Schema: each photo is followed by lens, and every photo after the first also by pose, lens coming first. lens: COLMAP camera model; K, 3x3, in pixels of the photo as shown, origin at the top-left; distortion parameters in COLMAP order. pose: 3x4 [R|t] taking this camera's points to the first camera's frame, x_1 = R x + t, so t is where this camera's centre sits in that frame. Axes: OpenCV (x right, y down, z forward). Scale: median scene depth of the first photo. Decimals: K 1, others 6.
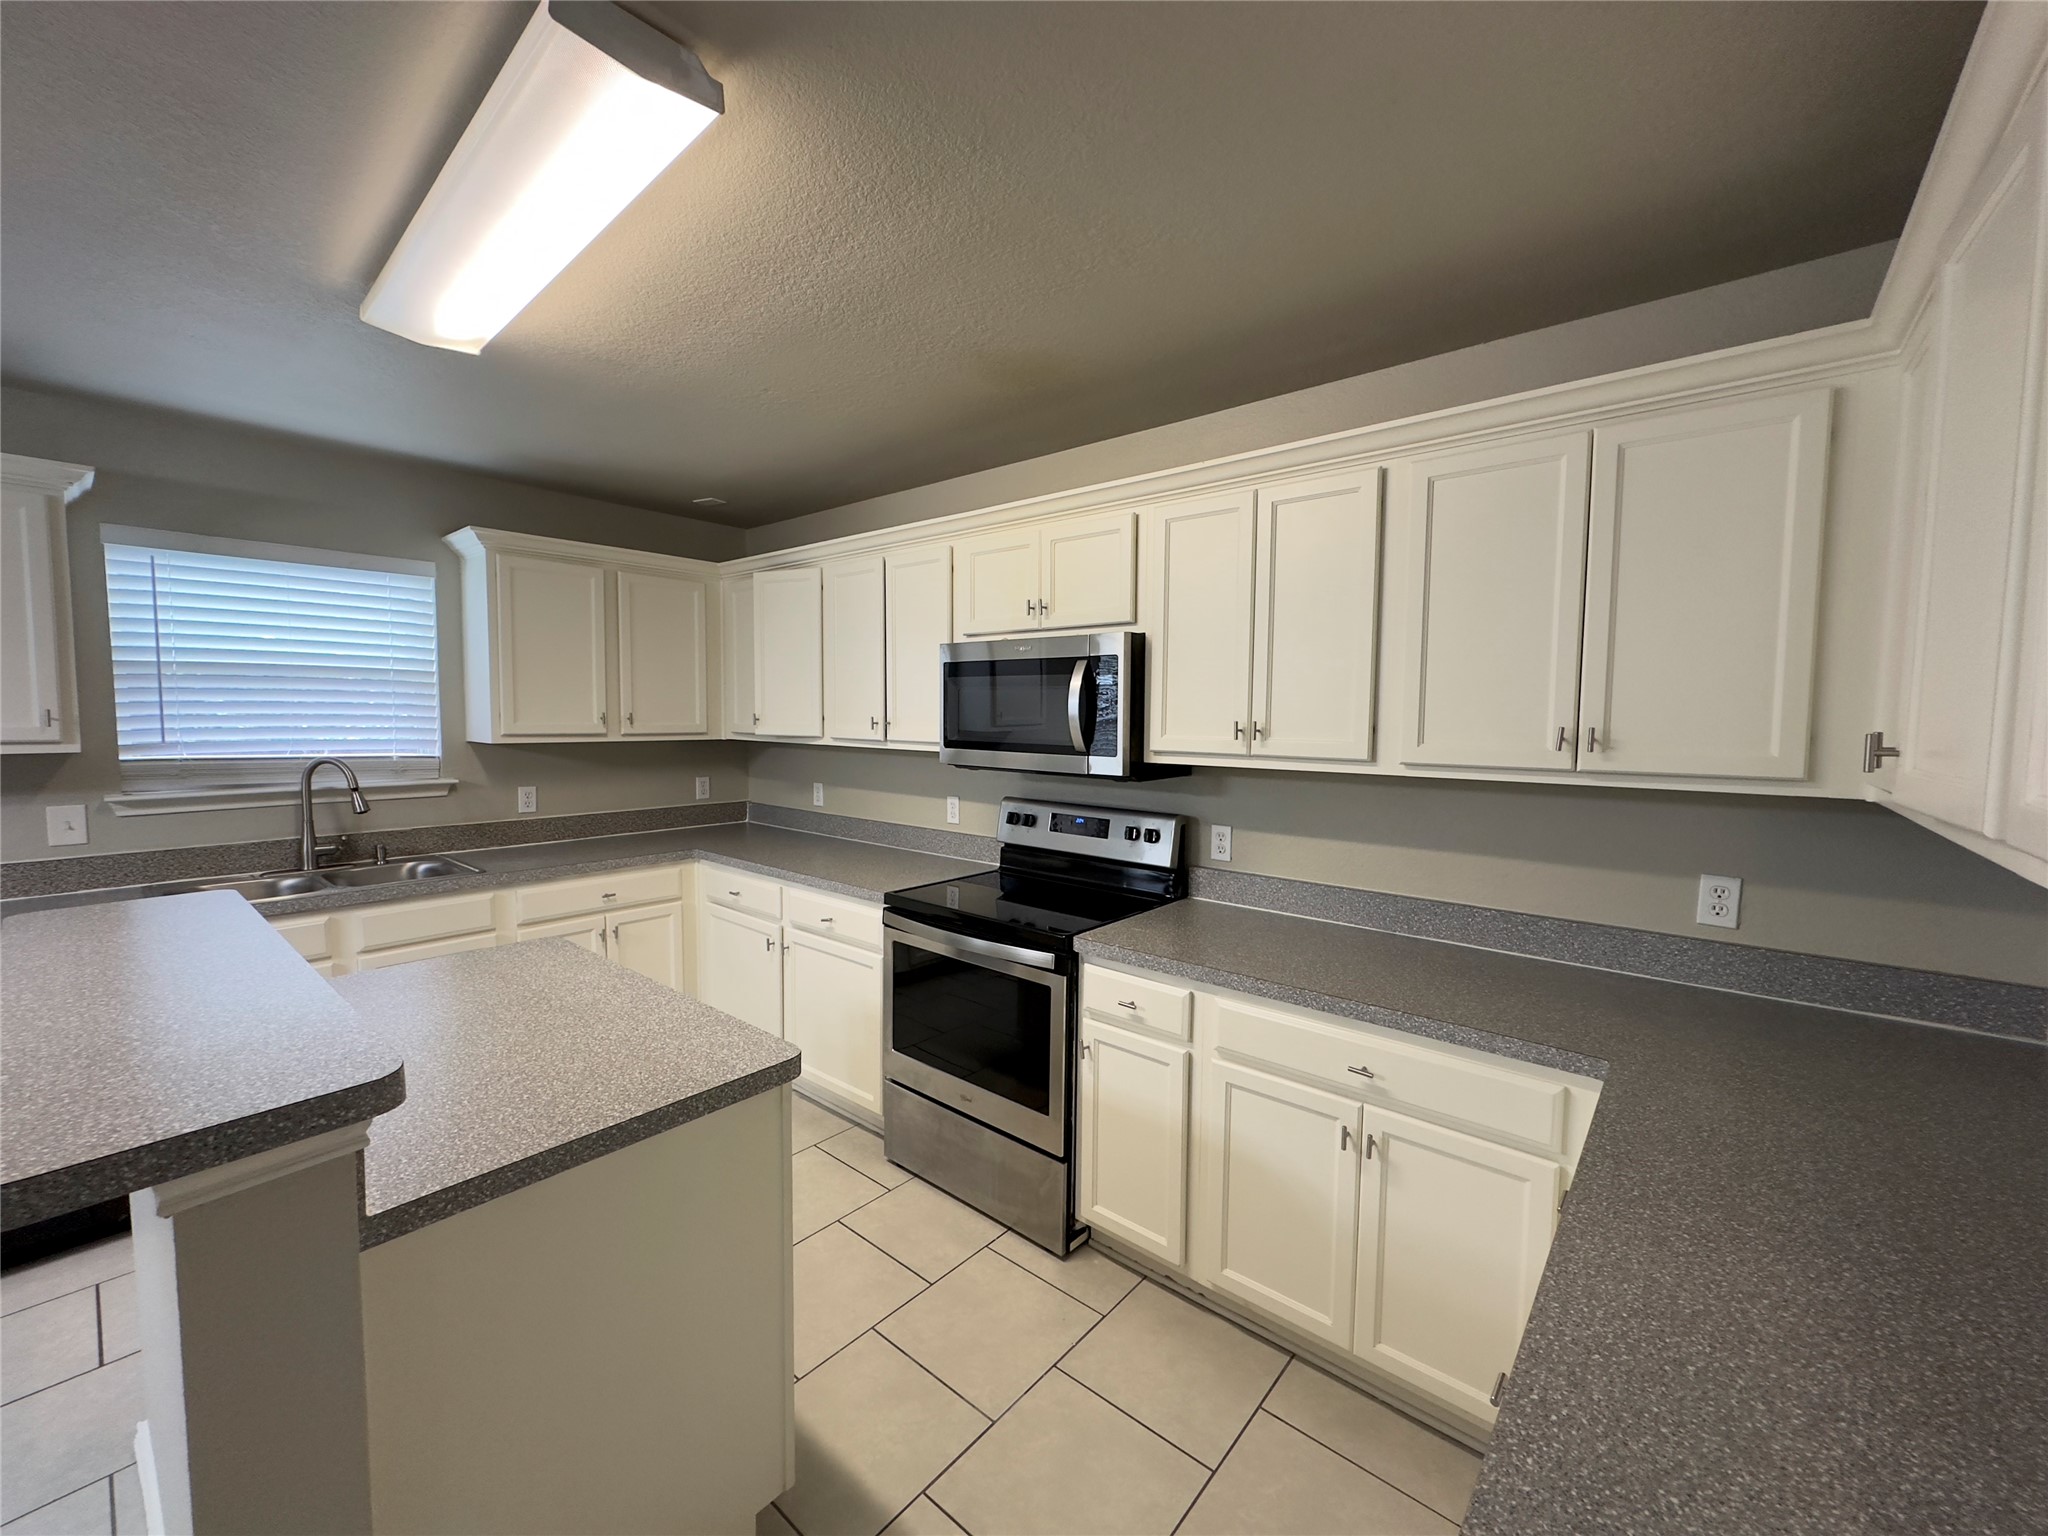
lens RADIAL K [[810.9, 0, 1024.0], [0, 810.9, 768.0], [0, 0, 1]] dist [-0.001359, -0.000129]
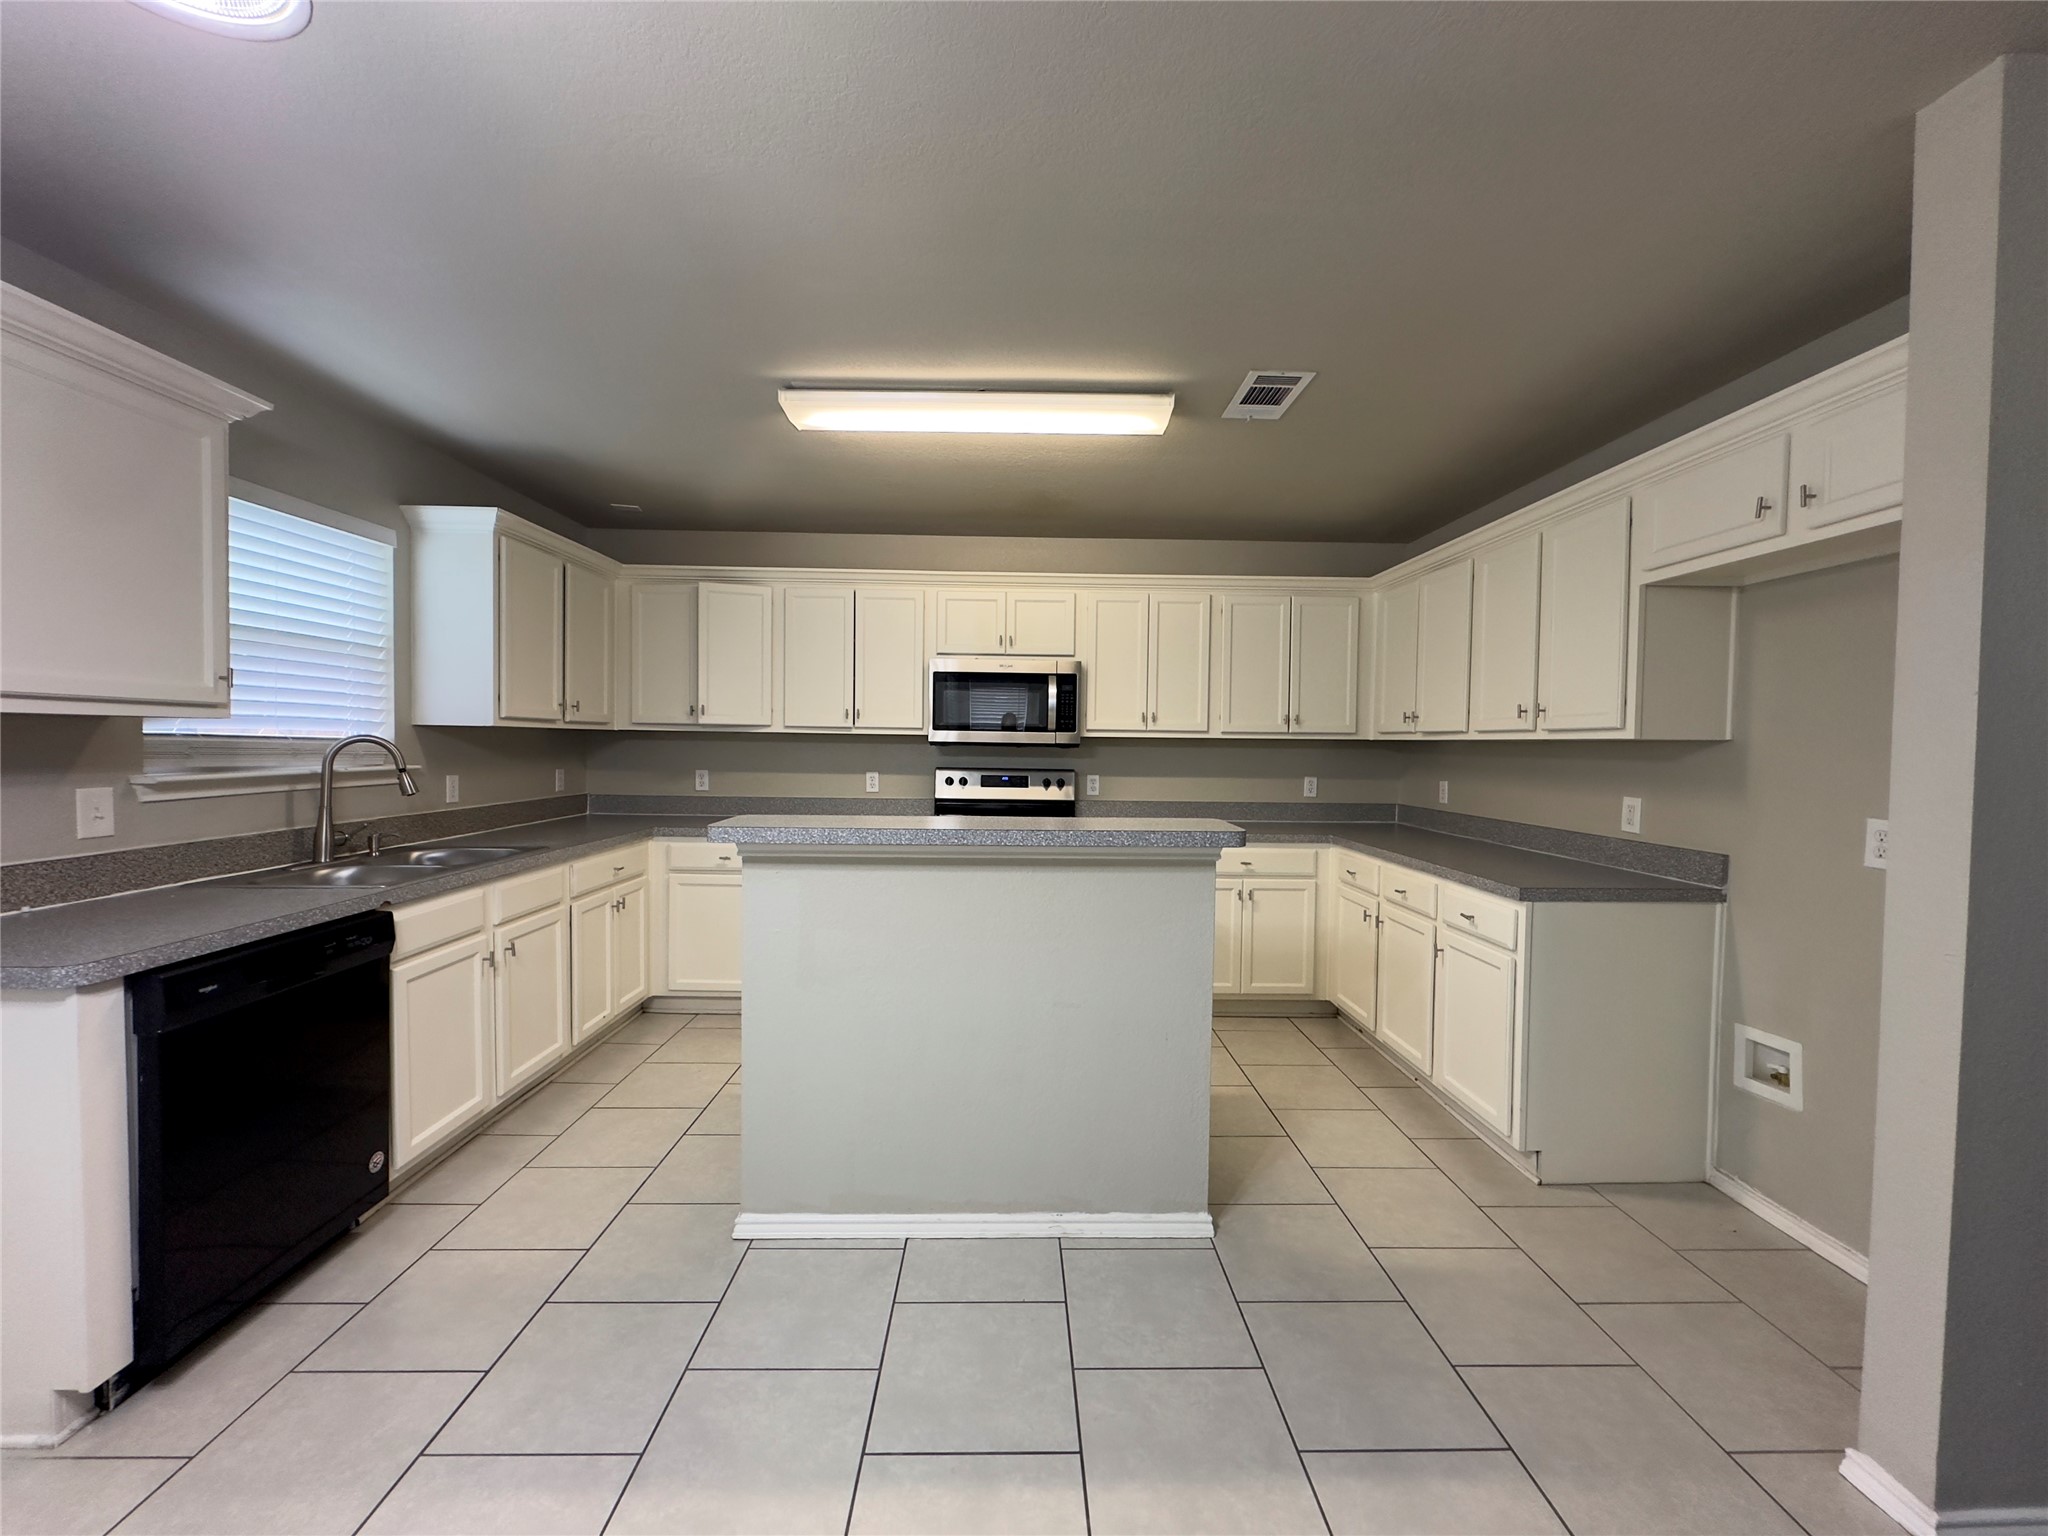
lens RADIAL K [[810.9, 0, 1024.0], [0, 810.9, 768.0], [0, 0, 1]] dist [-0.001359, -0.000129]
pose [[0.748827, -0.021046, 0.662432, -0.942504], [0.038892, 0.999169, -0.012220, 0.066388], [-0.661624, 0.034914, 0.749023, -0.187115]]
